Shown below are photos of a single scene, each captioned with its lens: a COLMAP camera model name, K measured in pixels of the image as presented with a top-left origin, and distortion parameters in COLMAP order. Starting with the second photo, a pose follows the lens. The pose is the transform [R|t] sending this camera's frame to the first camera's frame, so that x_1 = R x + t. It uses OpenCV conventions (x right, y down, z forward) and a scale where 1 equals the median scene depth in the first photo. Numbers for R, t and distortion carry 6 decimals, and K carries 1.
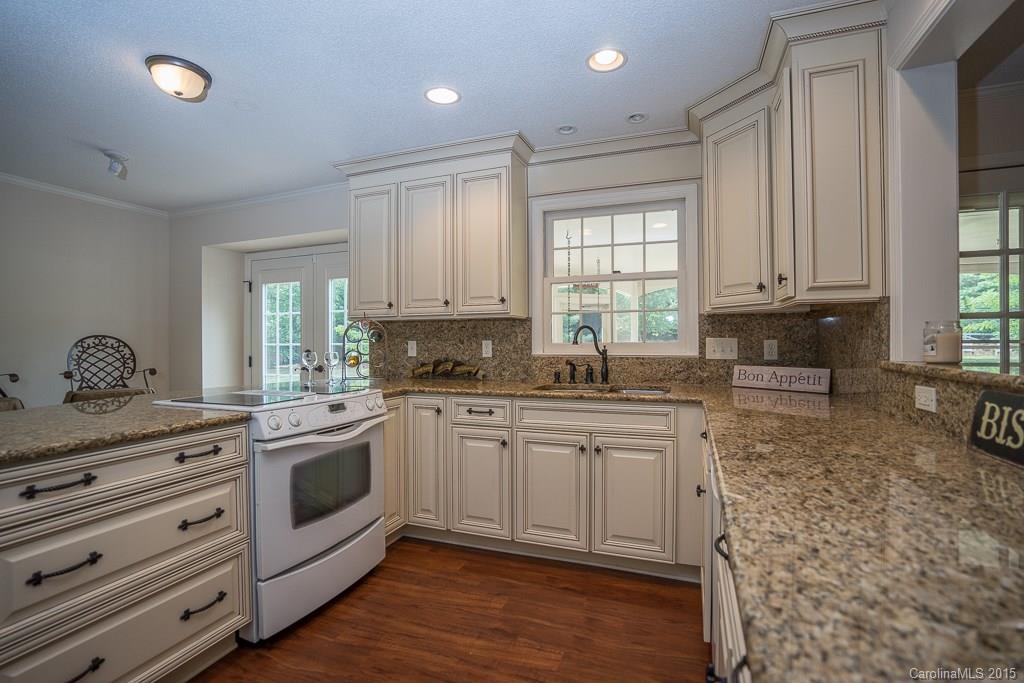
lens RADIAL K [[468.7, 0, 512.0], [0, 468.7, 341.5], [0, 0, 1]] dist [-0.058879, 0.022991]
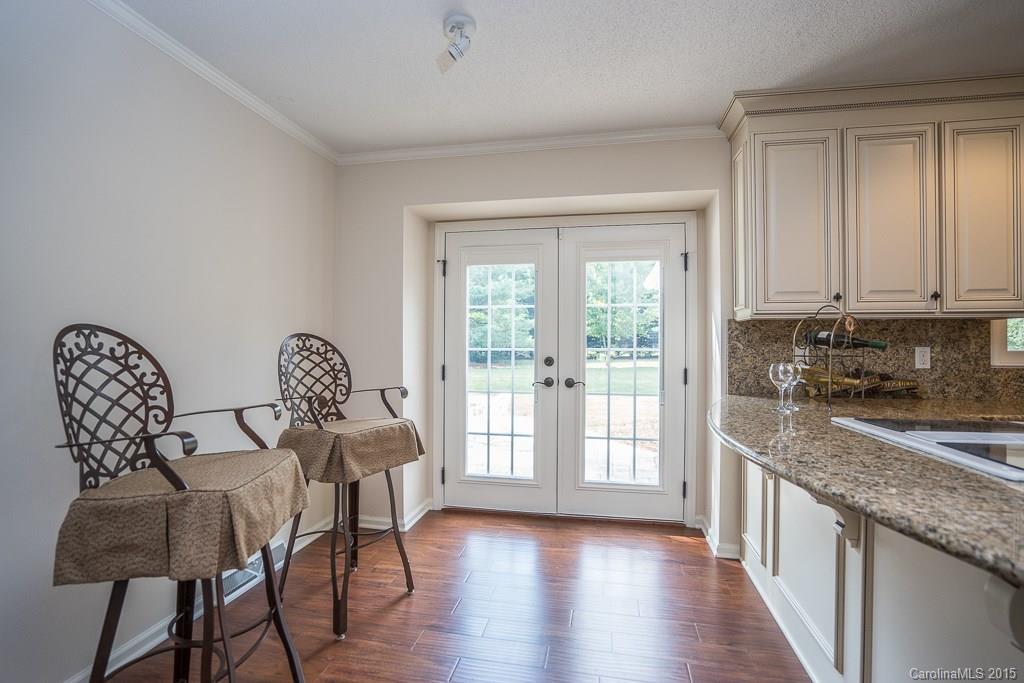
lens RADIAL K [[468.7, 0, 512.0], [0, 468.7, 341.5], [0, 0, 1]] dist [-0.058879, 0.022991]
pose [[0.986320, 0.007933, 0.164653, -0.725787], [-0.007477, 0.999966, -0.003390, -0.003075], [-0.164675, 0.002112, 0.986346, 0.326542]]
